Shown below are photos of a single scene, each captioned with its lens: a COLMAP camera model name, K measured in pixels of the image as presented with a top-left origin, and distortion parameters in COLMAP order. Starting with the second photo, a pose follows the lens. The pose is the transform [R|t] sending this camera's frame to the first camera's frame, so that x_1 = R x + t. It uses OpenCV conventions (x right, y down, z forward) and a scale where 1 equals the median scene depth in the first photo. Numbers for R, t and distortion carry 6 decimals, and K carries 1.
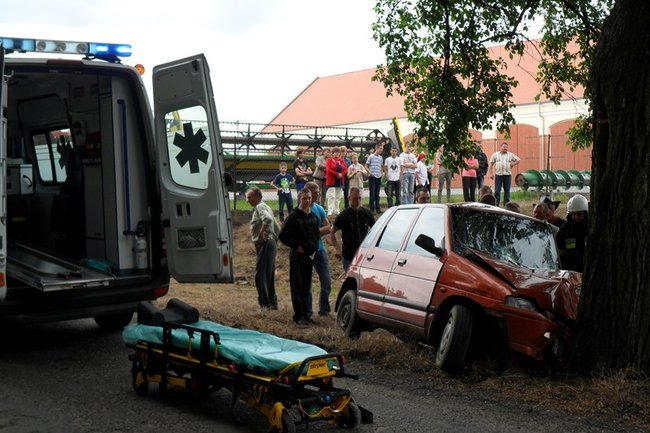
lens RADIAL K [[1010.4, 0, 325.0], [0, 1010.4, 216.5], [0, 0, 1]] dist [-0.016020, 0.033110]
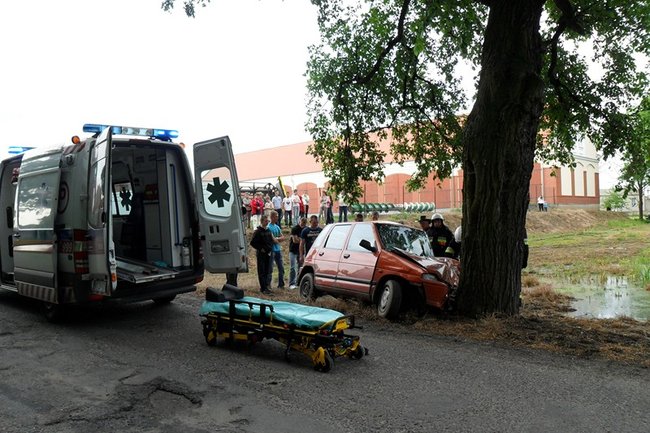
lens RADIAL K [[533.3, 0, 326.0], [0, 533.3, 210.4], [0, 0, 1]] dist [-0.005613, -0.007739]
pose [[0.980853, -0.021485, 0.193561, -0.126759], [0.028609, 0.999009, -0.034089, -0.002813], [-0.192637, 0.038974, 0.980496, 0.100684]]
